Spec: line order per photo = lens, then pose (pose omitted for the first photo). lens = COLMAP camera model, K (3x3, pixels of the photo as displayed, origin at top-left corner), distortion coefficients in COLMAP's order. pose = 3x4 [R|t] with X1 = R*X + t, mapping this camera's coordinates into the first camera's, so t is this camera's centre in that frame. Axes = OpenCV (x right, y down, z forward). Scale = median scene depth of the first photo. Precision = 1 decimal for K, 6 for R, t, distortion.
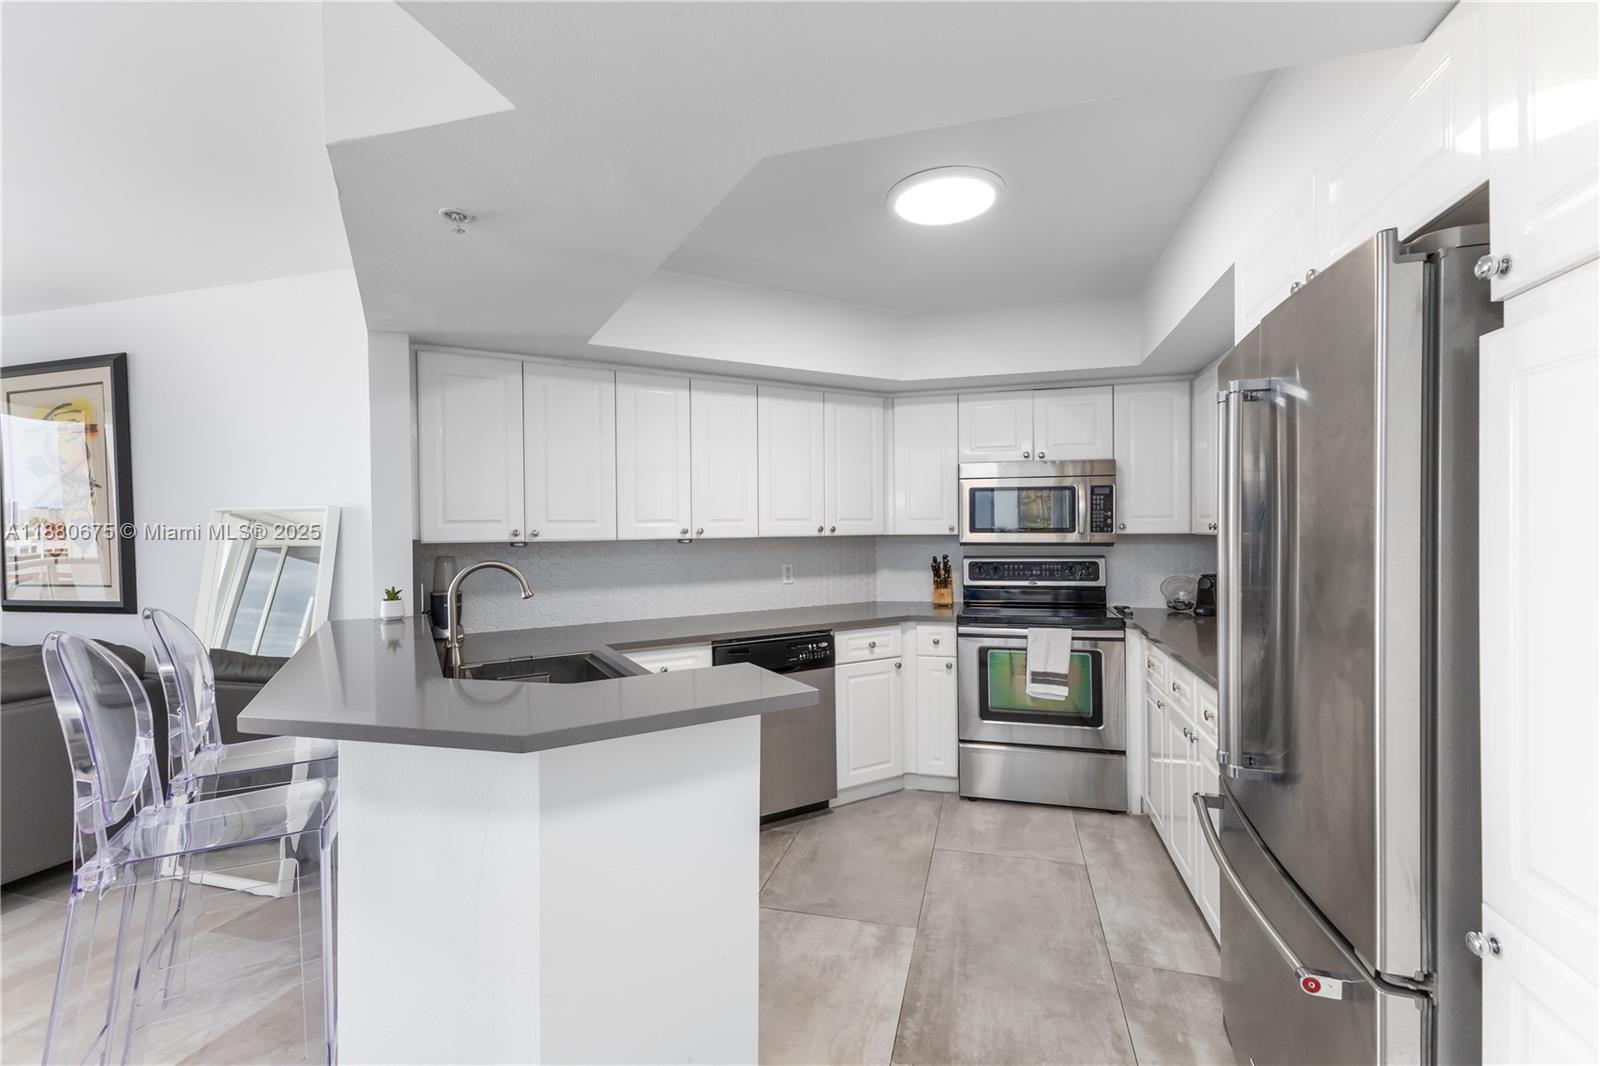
lens RADIAL K [[688.7, 0, 804.4], [0, 688.7, 531.6], [0, 0, 1]] dist [0.010309, -0.000845]
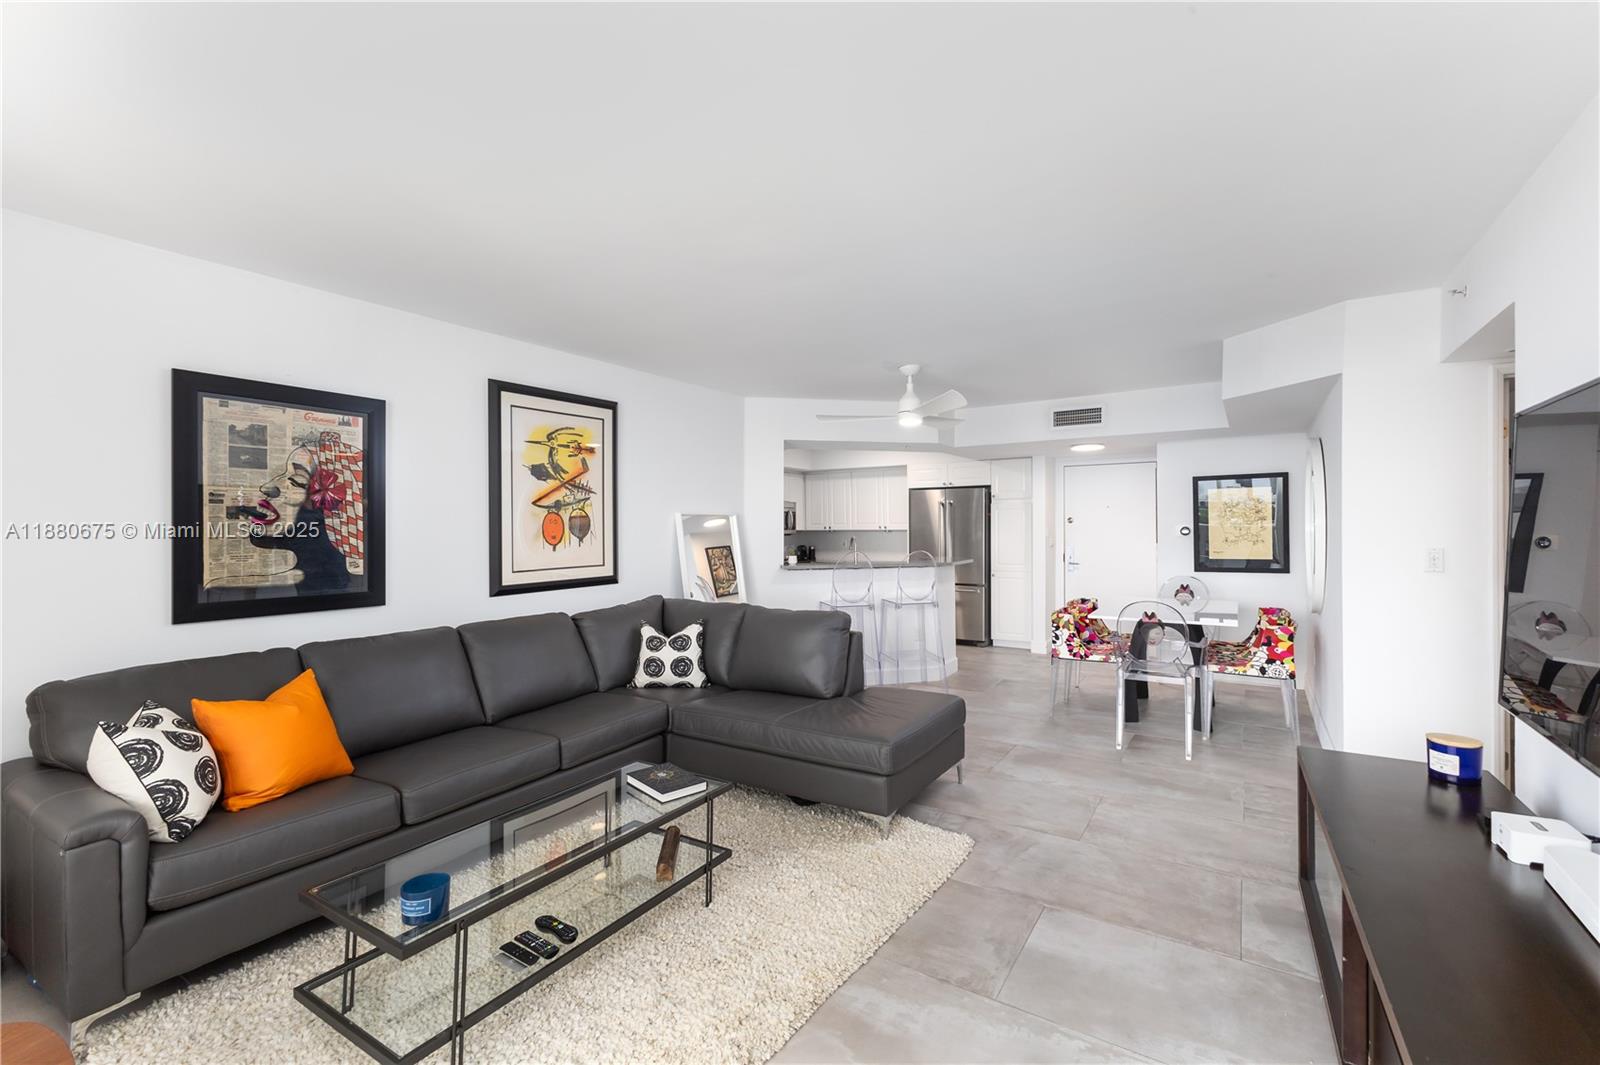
lens RADIAL K [[688.7, 0, 804.4], [0, 688.7, 531.1], [0, 0, 1]] dist [0.010309, -0.000845]
pose [[0.293479, 0.002395, 0.955963, -2.149535], [0.009749, 0.999937, -0.005498, 0.022038], [-0.955916, 0.010933, 0.293437, 0.200576]]
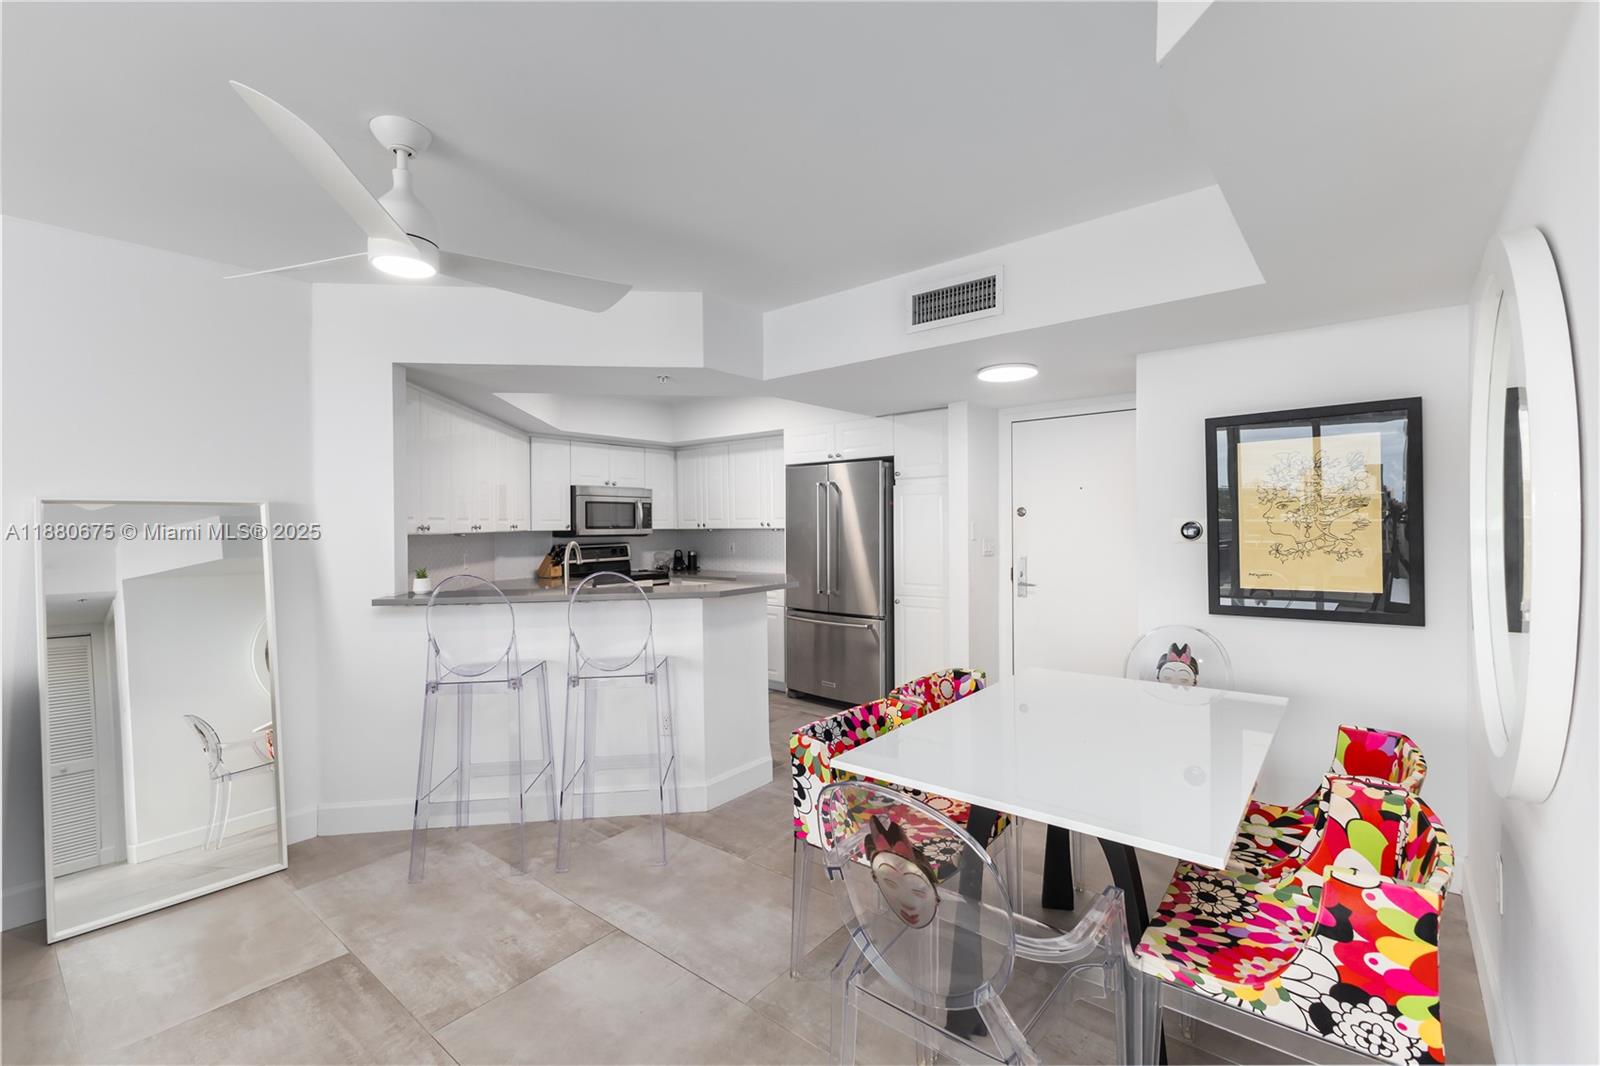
lens RADIAL K [[688.7, 0, 804.4], [0, 688.7, 531.6], [0, 0, 1]] dist [0.010309, -0.000845]
pose [[0.405601, -0.003455, 0.914044, -1.123005], [0.012186, 0.999924, -0.001628, 0.018255], [-0.913969, 0.011799, 0.405612, -0.134321]]
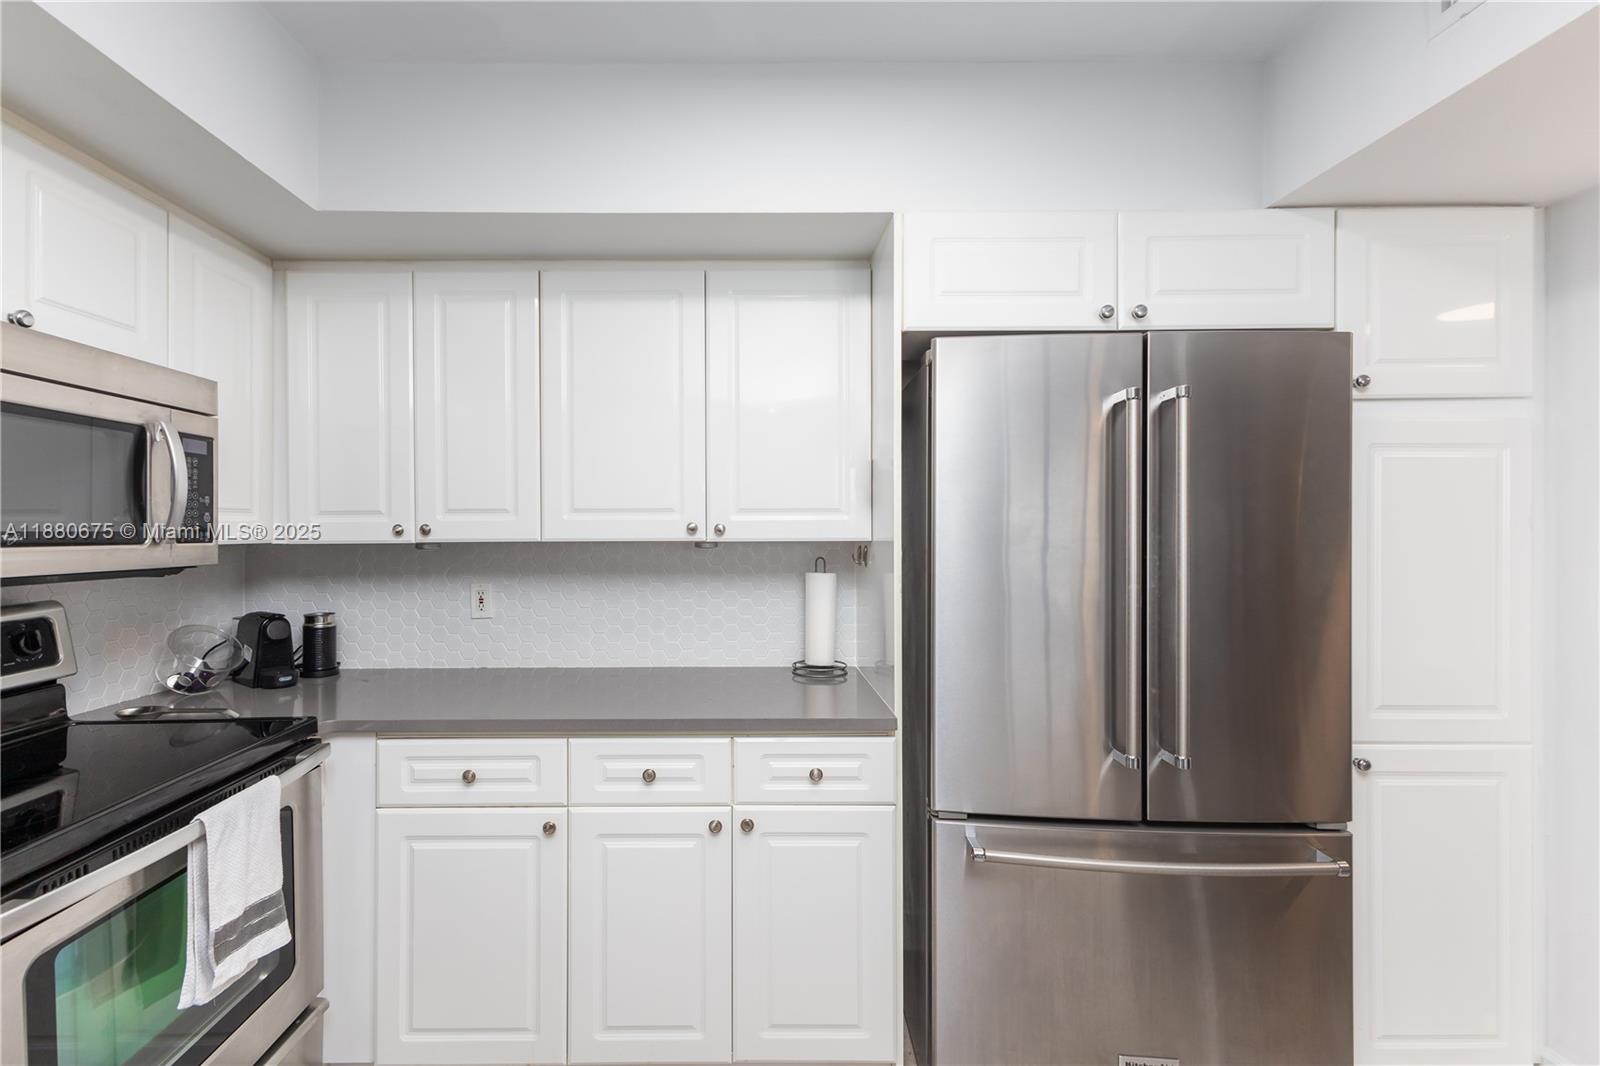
lens RADIAL K [[703.3, 0, 769.4], [0, 703.3, 526.2], [0, 0, 1]] dist [0.003664, 0.000234]
pose [[-0.290986, 0.008170, 0.956692, -0.103798], [0.010169, 0.999933, -0.005447, -0.003011], [-0.956673, 0.008144, -0.291050, 0.816754]]
